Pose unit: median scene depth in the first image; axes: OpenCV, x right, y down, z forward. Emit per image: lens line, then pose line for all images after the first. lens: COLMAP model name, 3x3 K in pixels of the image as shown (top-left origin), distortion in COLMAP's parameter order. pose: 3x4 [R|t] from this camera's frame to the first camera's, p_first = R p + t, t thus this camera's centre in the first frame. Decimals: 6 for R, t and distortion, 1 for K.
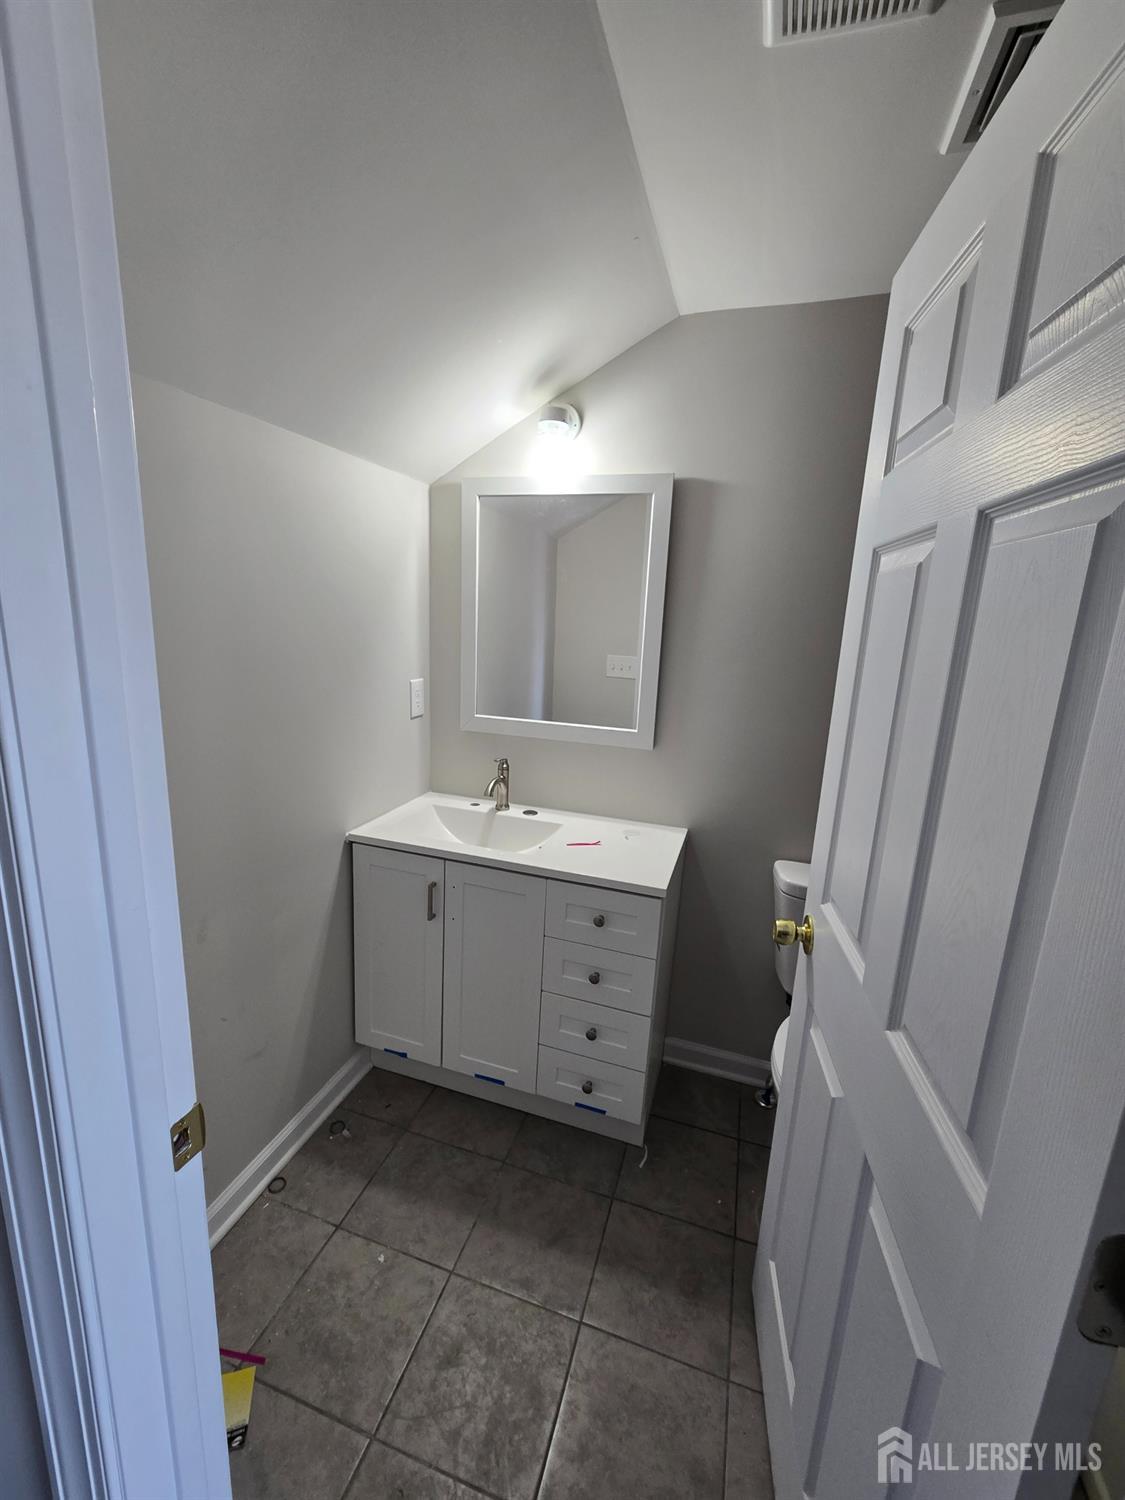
lens RADIAL K [[624.0, 0, 562.5], [0, 624.0, 750.0], [0, 0, 1]] dist [0.000728, 0.000131]
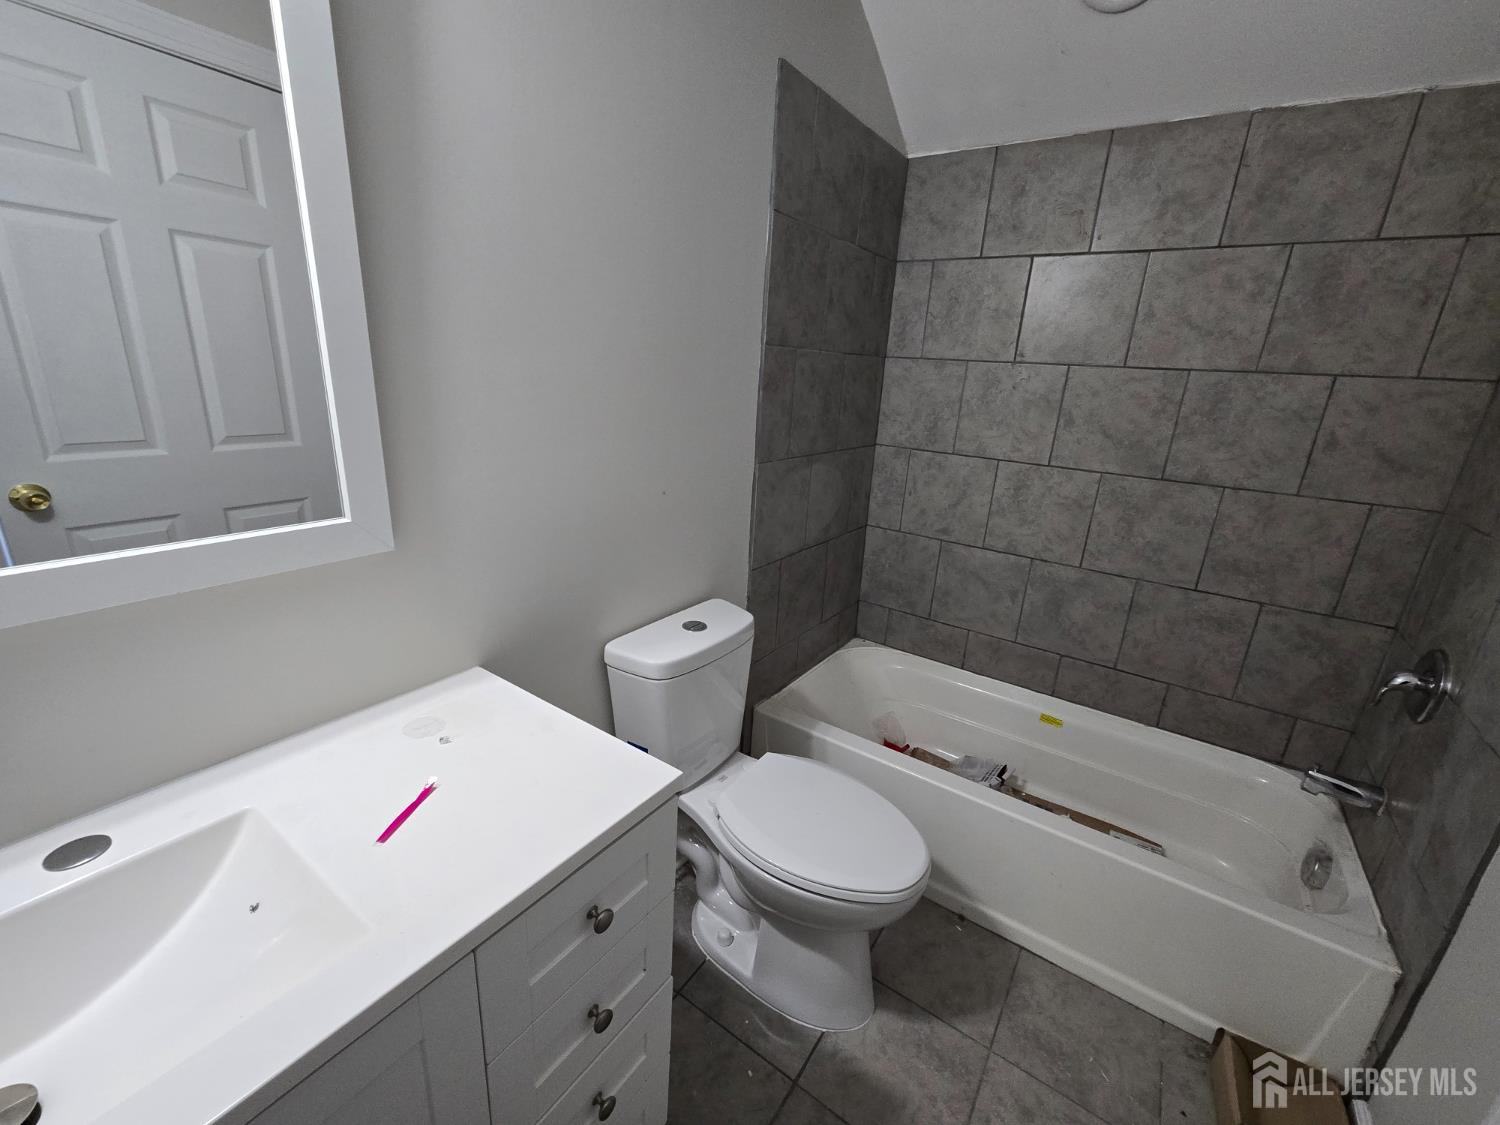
lens RADIAL K [[624.0, 0, 750.0], [0, 624.0, 562.5], [0, 0, 1]] dist [0.000728, 0.000131]
pose [[0.283467, -0.321554, 0.903465, -0.207588], [0.174550, 0.943672, 0.281098, -0.076879], [-0.942963, 0.078018, 0.323627, 0.593323]]
